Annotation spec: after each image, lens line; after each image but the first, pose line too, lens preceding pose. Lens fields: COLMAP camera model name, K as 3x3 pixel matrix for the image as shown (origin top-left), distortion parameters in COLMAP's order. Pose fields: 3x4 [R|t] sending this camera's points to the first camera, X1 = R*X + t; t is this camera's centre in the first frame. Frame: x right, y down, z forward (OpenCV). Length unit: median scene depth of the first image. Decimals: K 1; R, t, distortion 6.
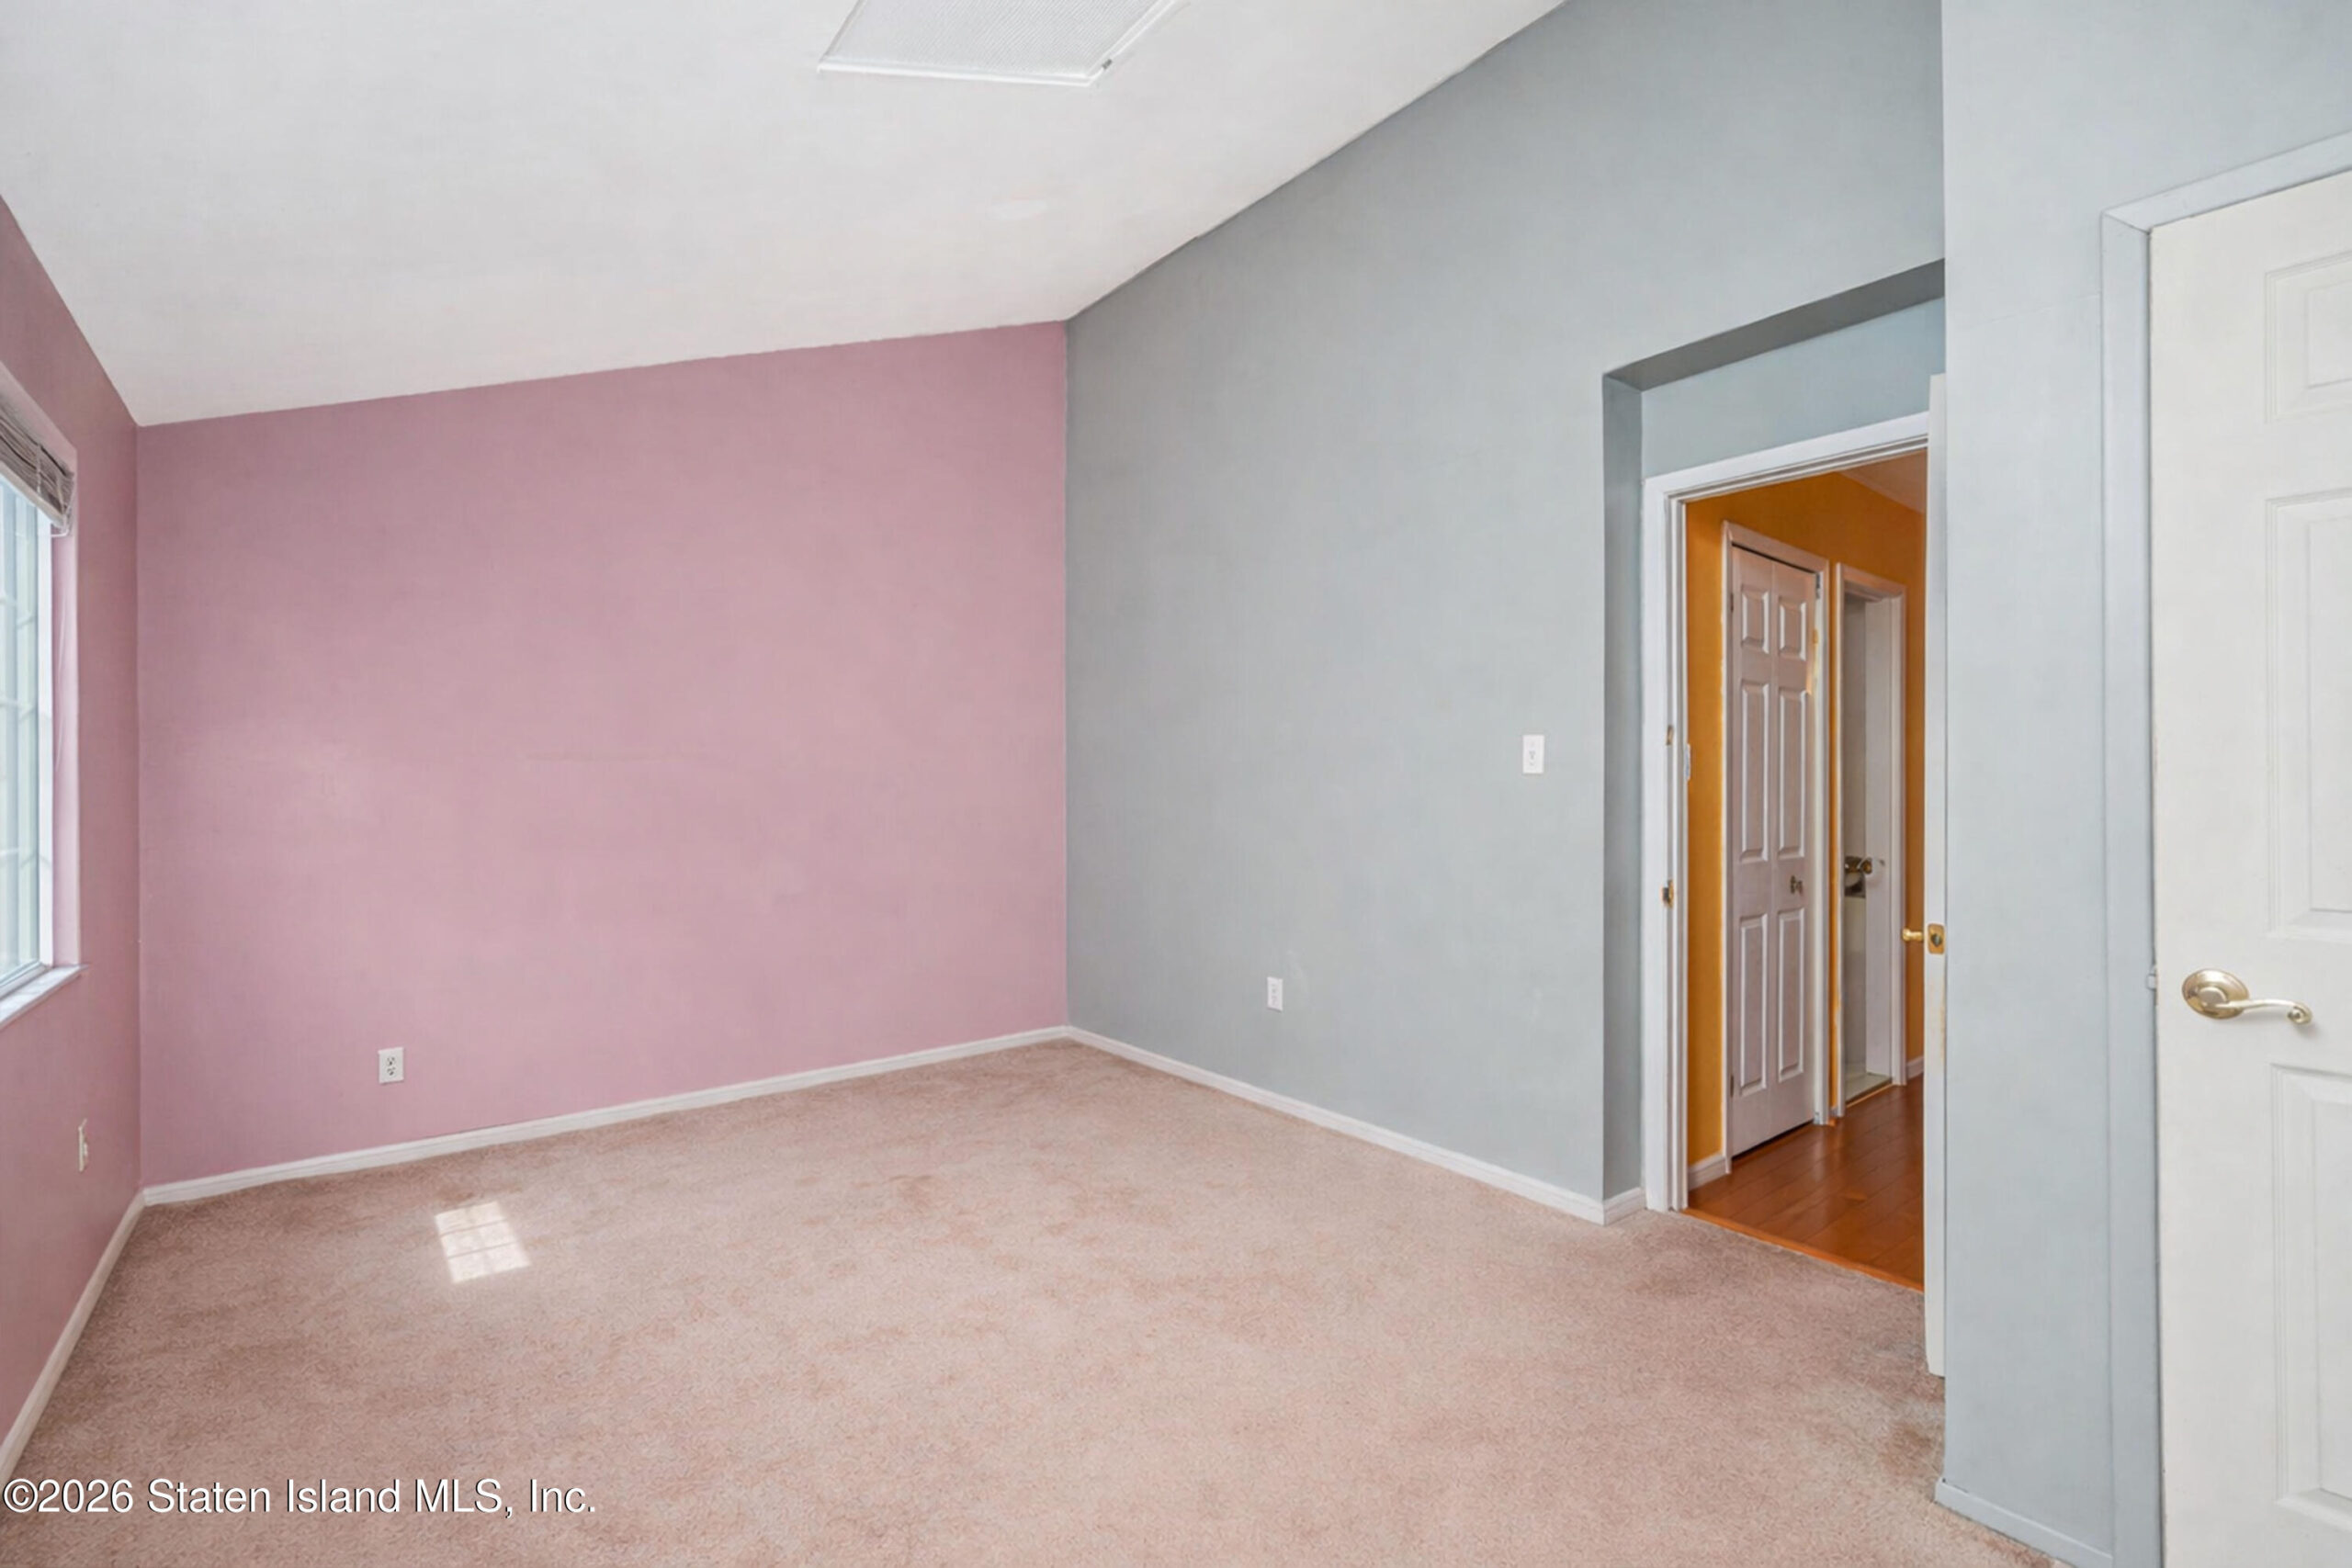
lens RADIAL K [[1040.0, 0, 1175.5], [0, 1040.0, 786.6], [0, 0, 1]] dist [0.000330, -0.000487]
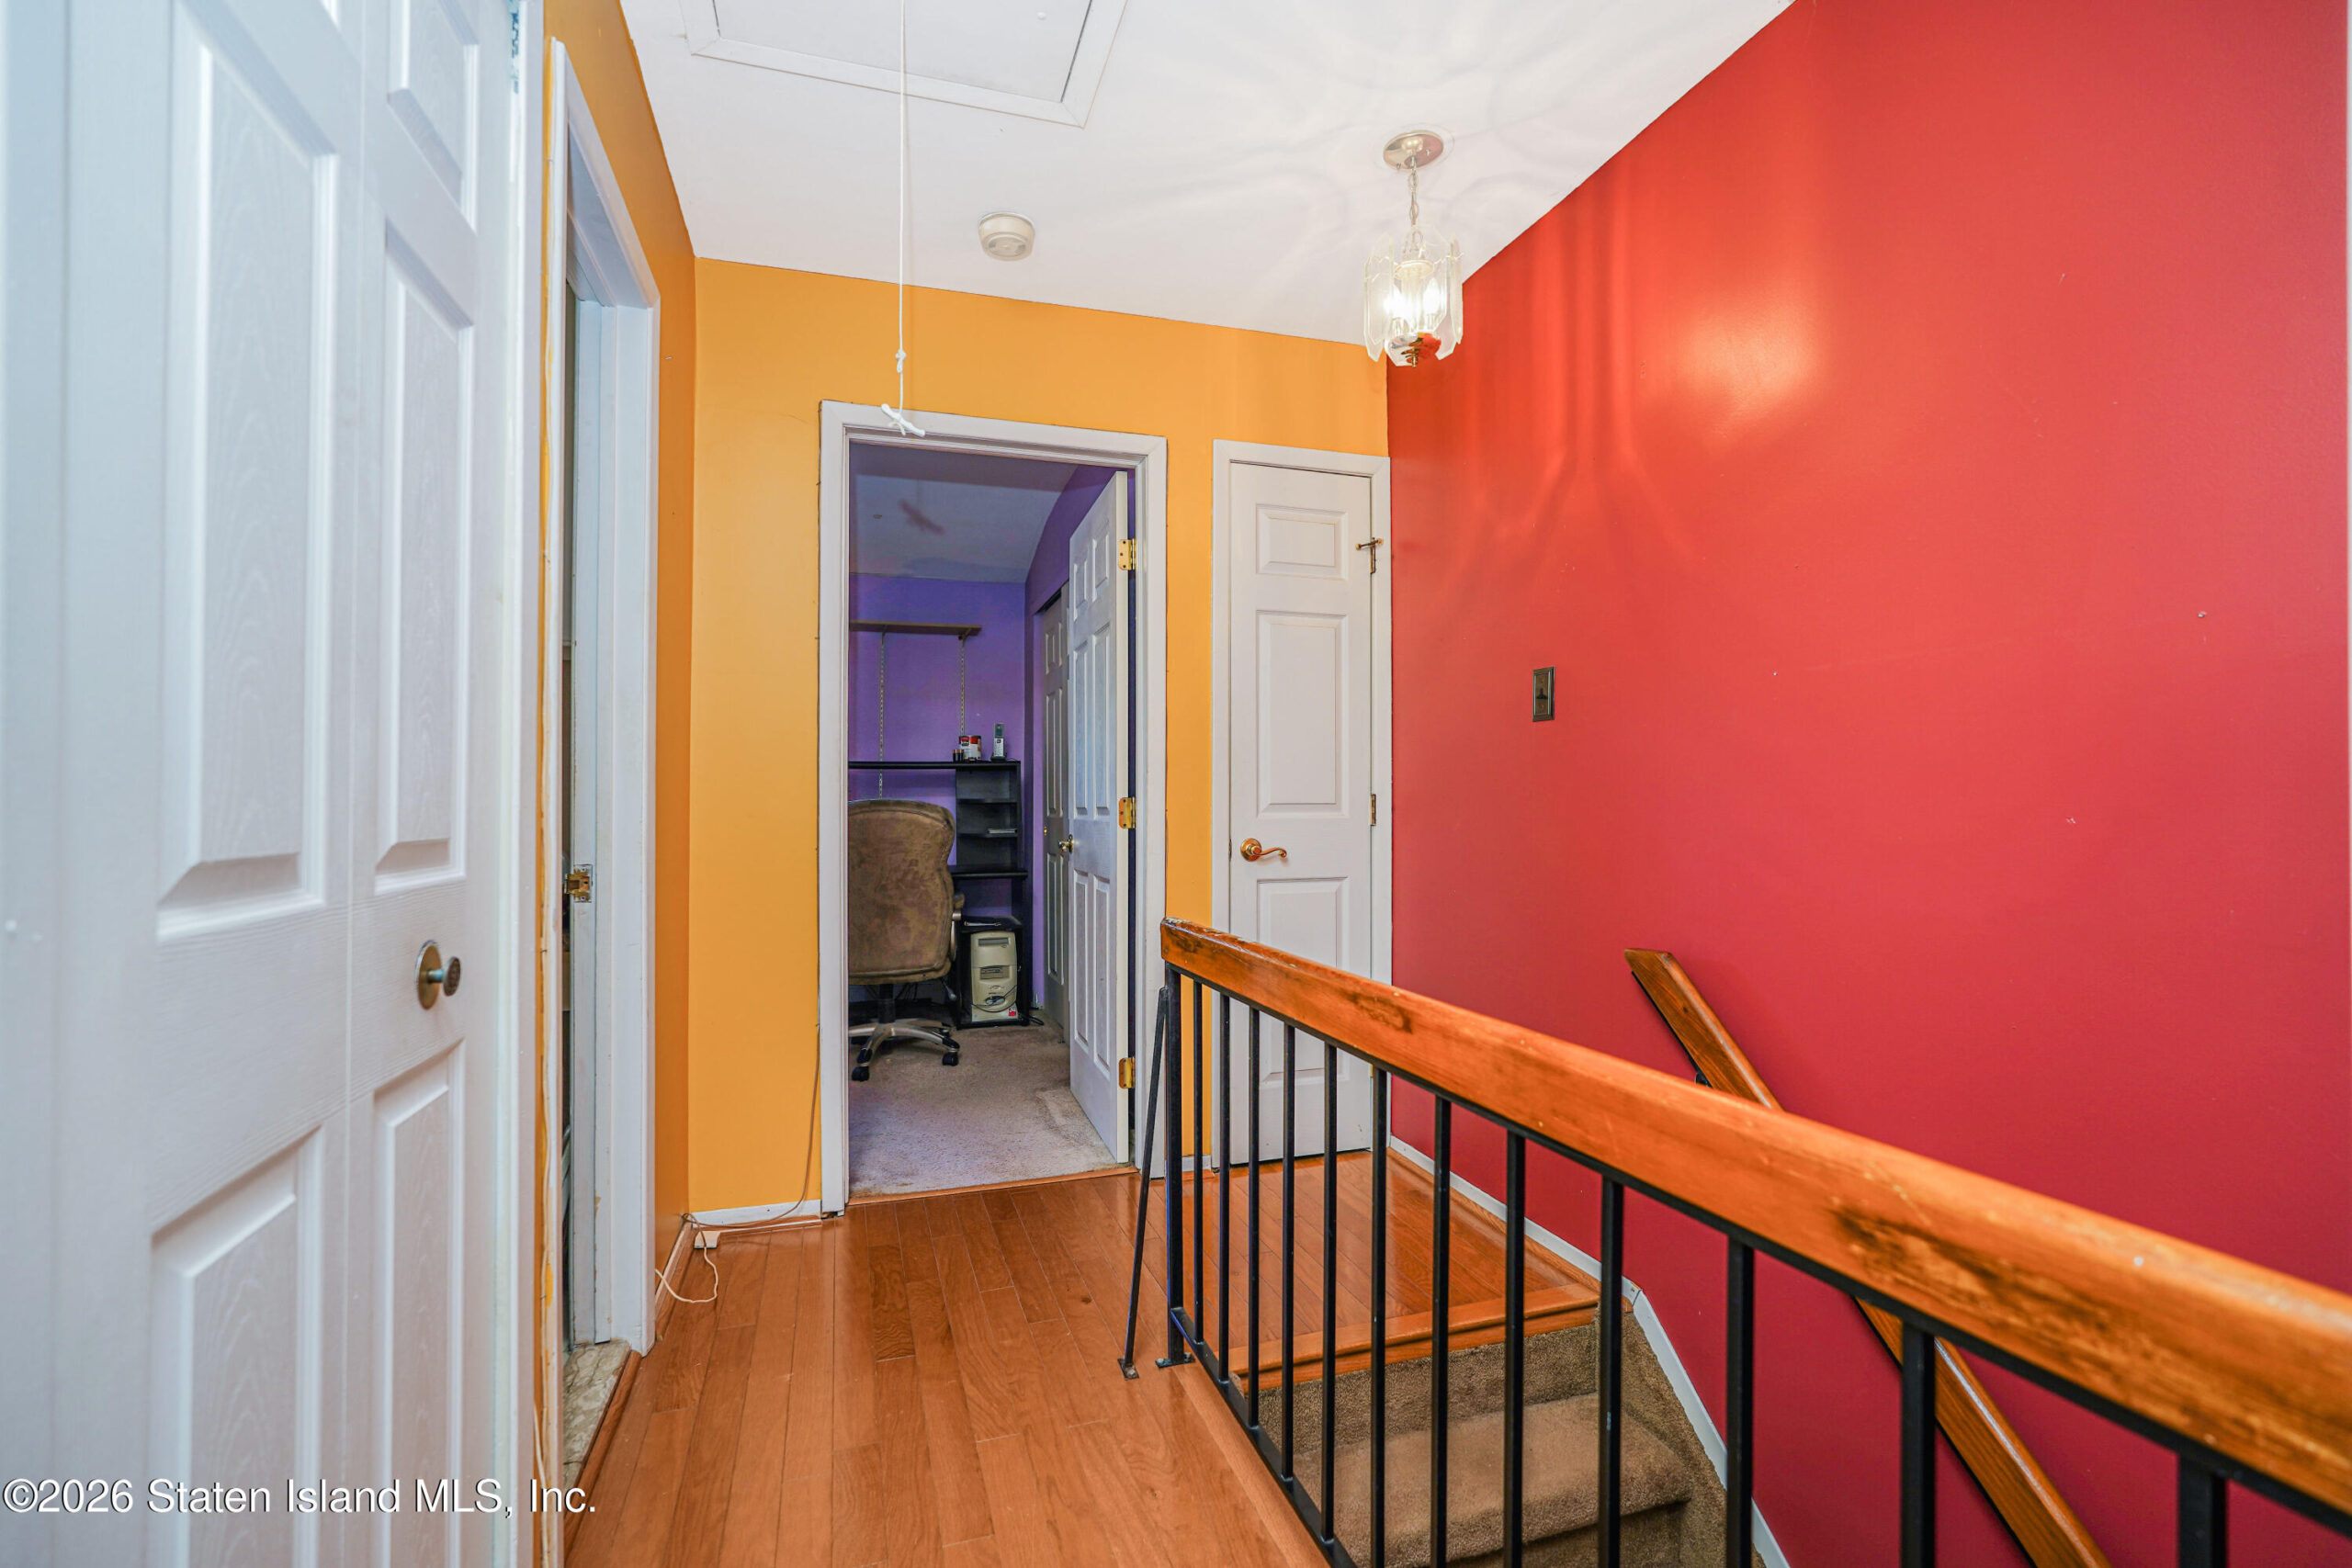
lens RADIAL K [[1040.0, 0, 1177.3], [0, 1040.0, 790.1], [0, 0, 1]] dist [0.000330, -0.000487]
pose [[0.363695, 0.007550, 0.931487, 0.407634], [-0.001211, 0.999970, -0.007633, 0.044979], [-0.931517, 0.001648, 0.363694, 0.713603]]
